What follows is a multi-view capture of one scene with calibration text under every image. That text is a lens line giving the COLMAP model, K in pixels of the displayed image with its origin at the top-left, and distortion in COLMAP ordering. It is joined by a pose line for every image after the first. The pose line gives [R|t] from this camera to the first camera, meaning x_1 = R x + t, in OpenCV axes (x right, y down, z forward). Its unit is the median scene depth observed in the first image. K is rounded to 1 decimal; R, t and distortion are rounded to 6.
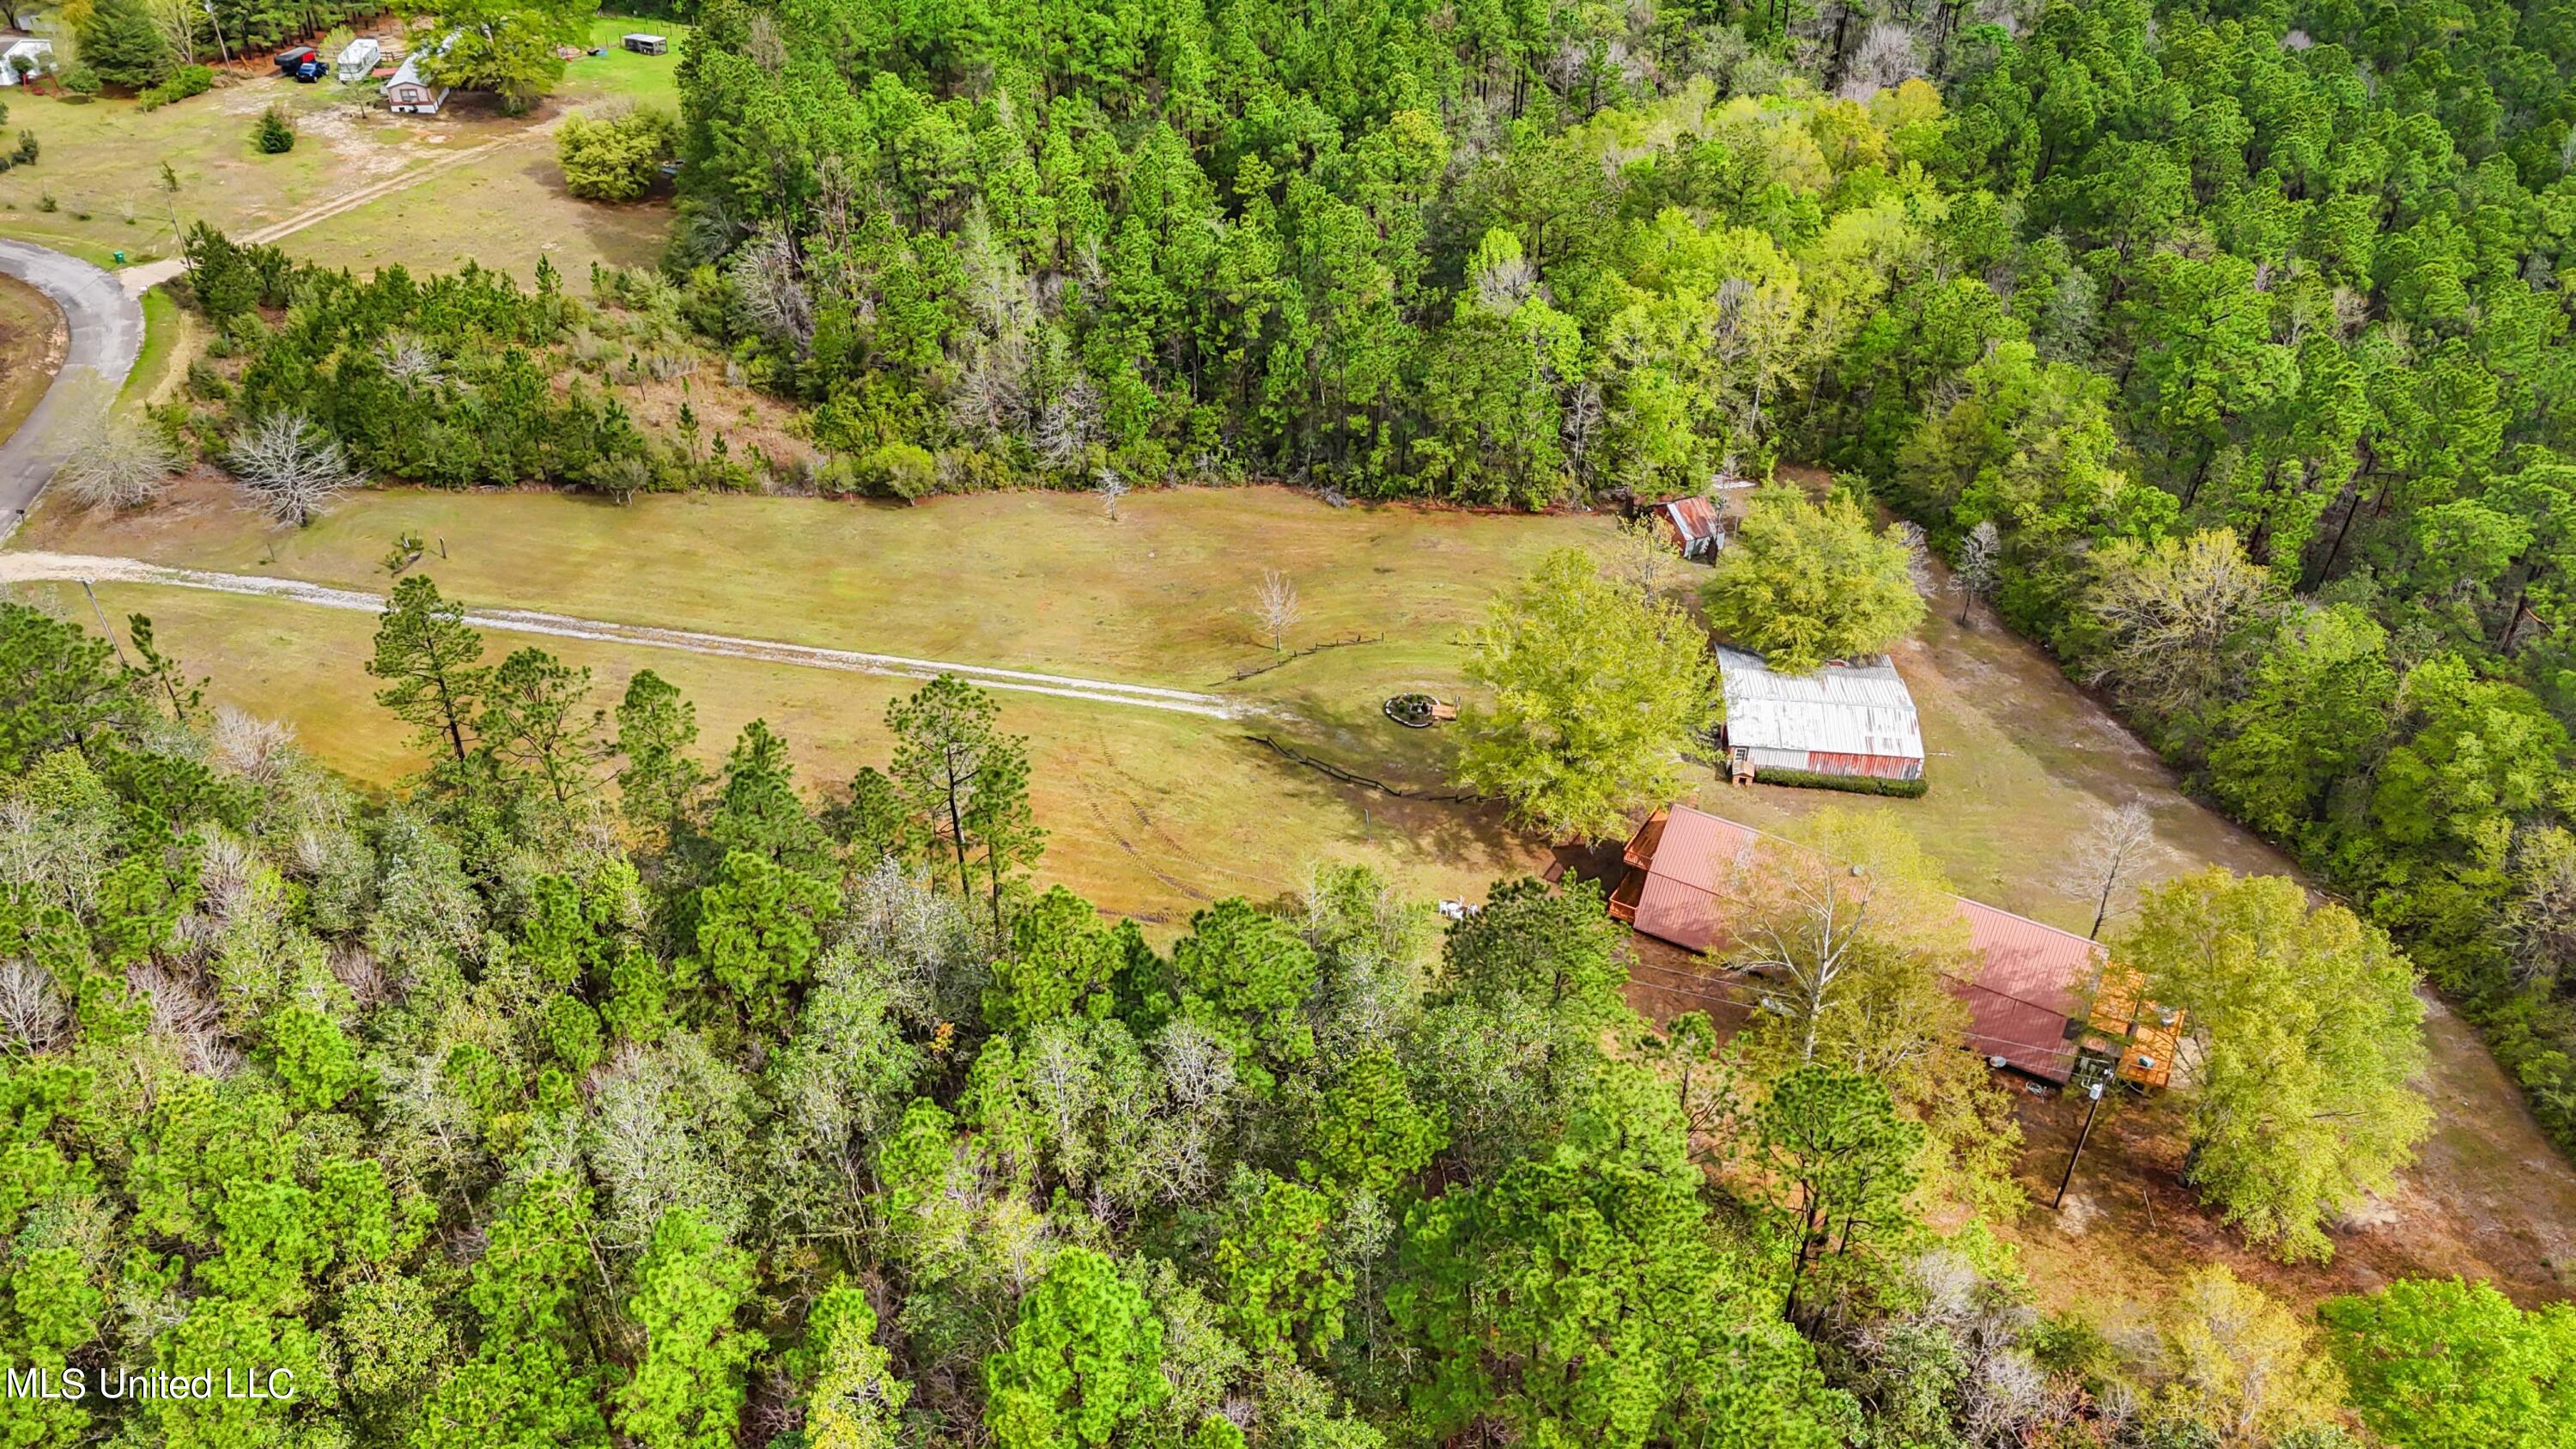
lens RADIAL K [[1861.4, 0, 1308.1], [0, 1861.4, 726.1], [0, 0, 1]] dist [0.005638, -0.000064]
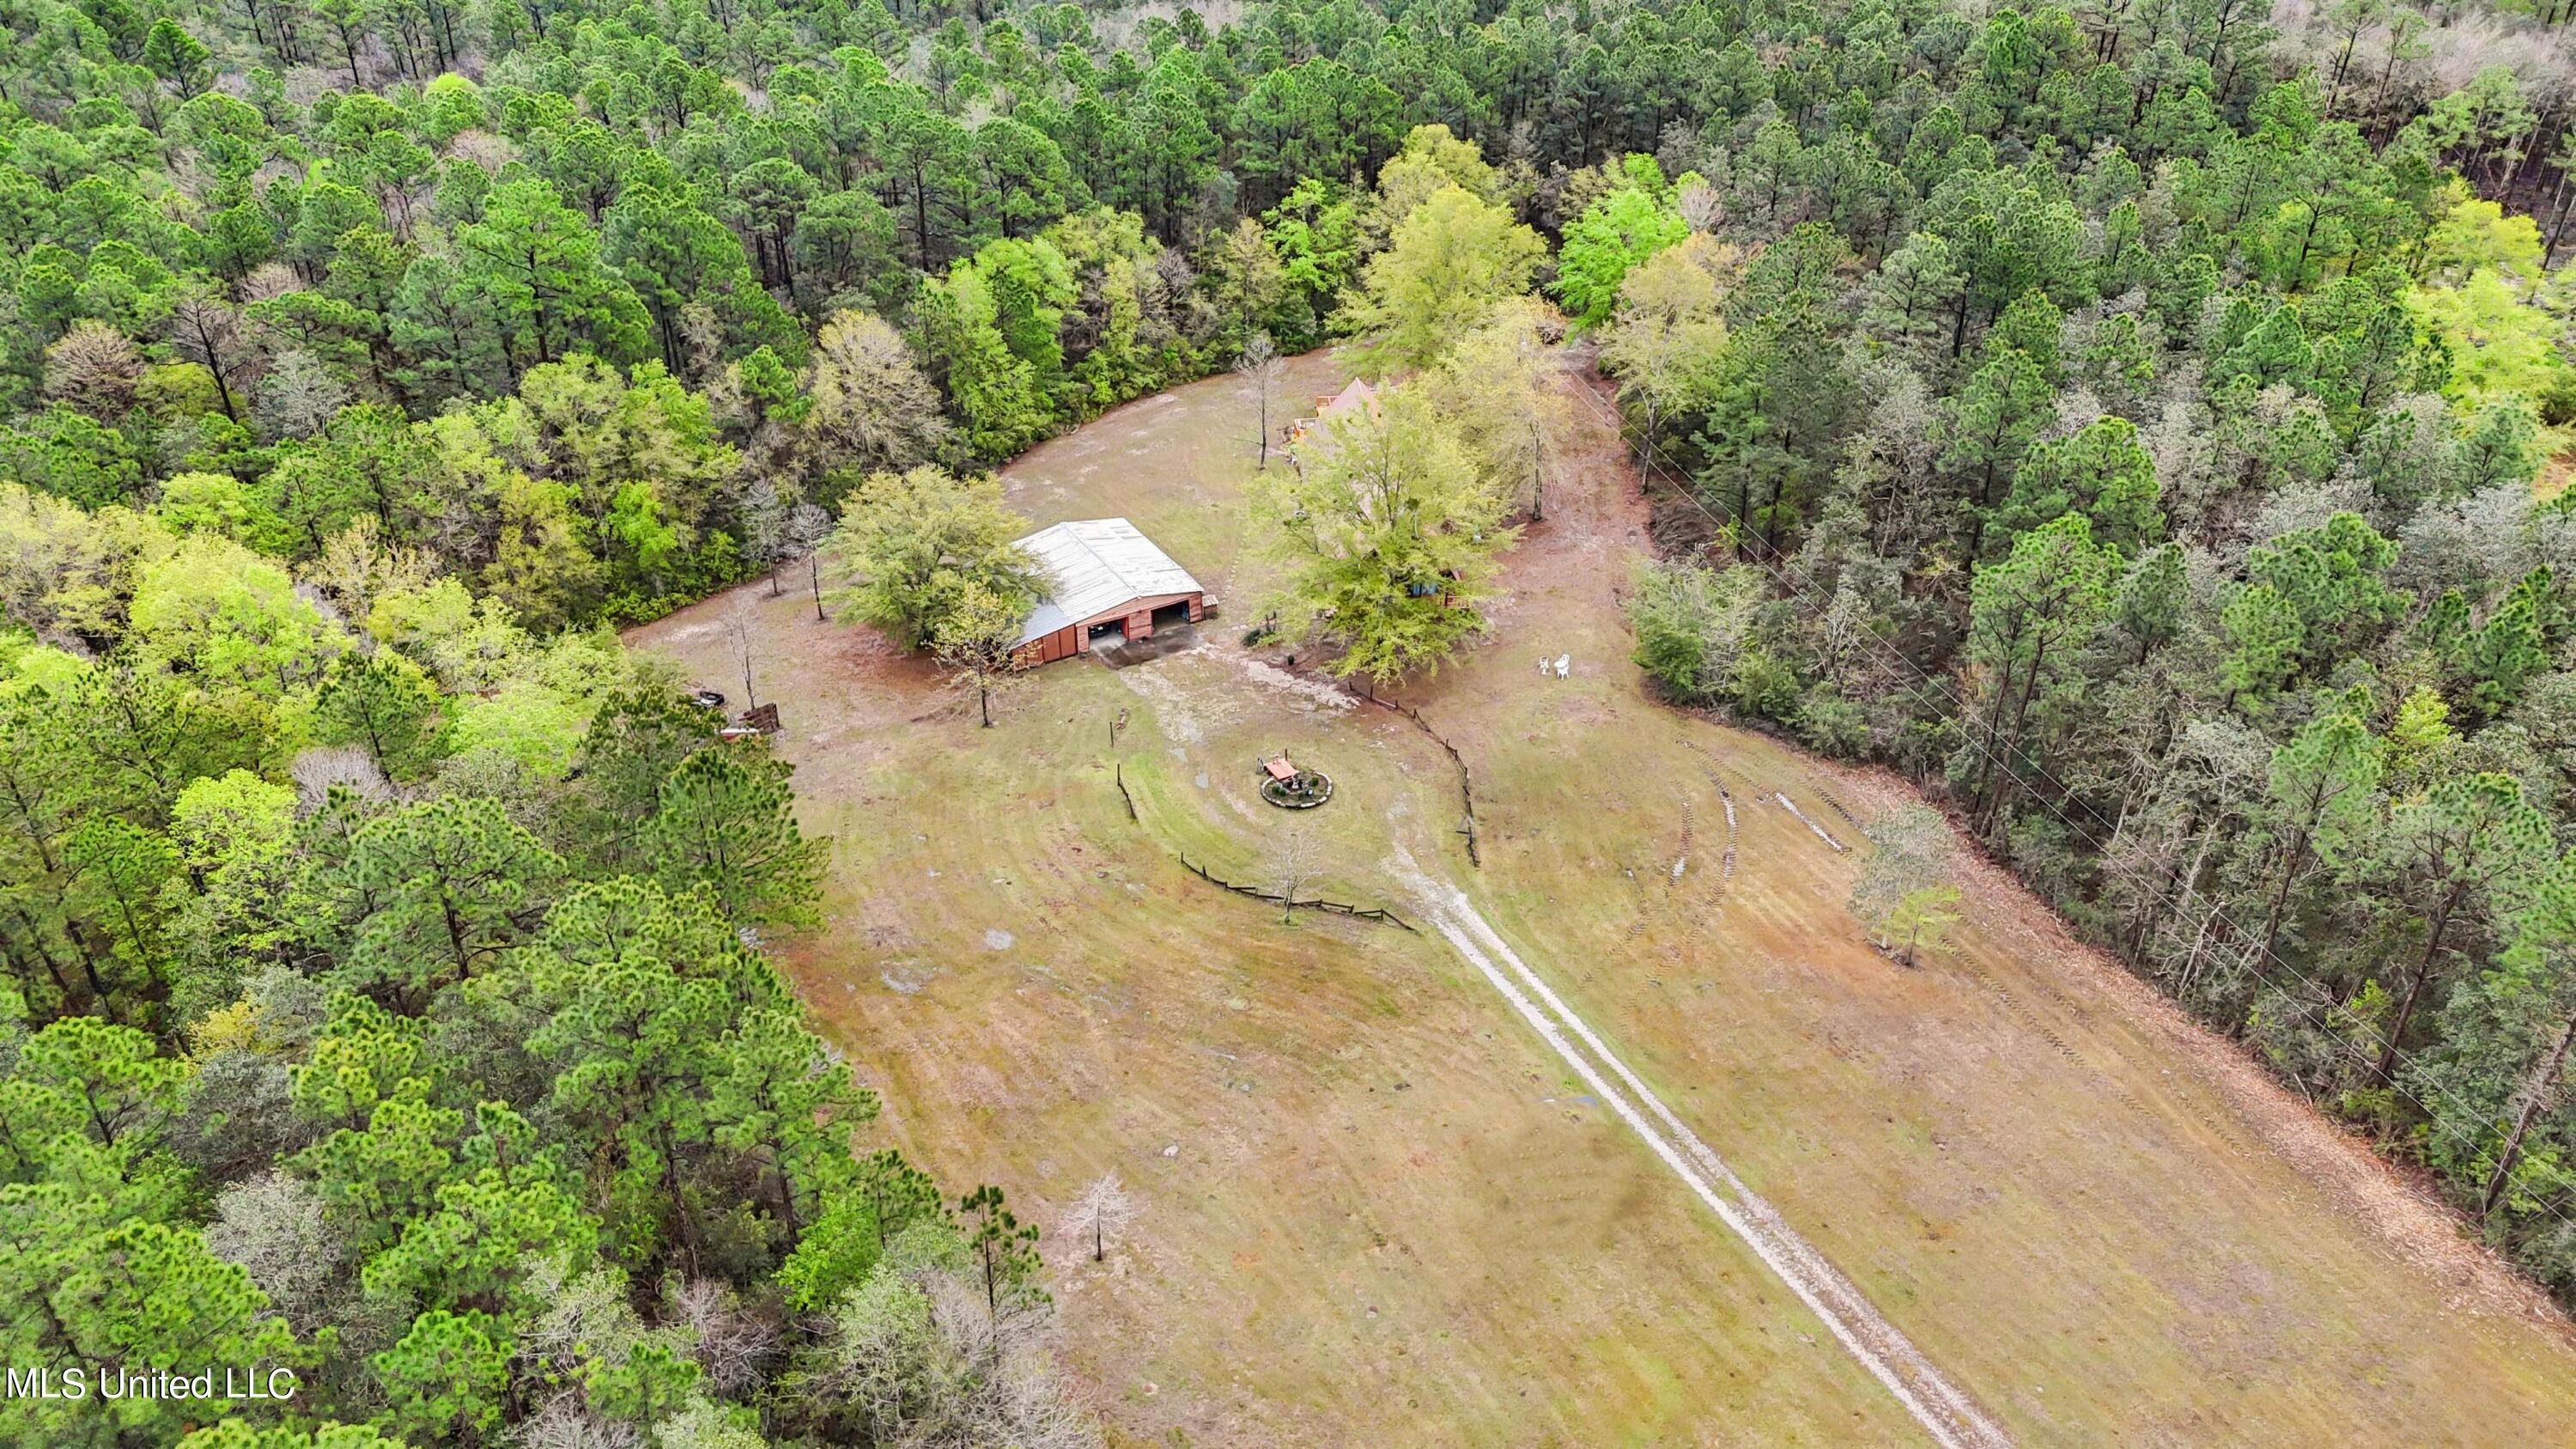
lens RADIAL K [[1861.4, 0, 1308.1], [0, 1861.4, 726.1], [0, 0, 1]] dist [0.005638, -0.000064]
pose [[-0.596663, -0.426873, 0.679539, -0.466847], [0.457025, 0.515293, 0.724984, -0.587189], [-0.659637, 0.743137, -0.112364, 1.011403]]
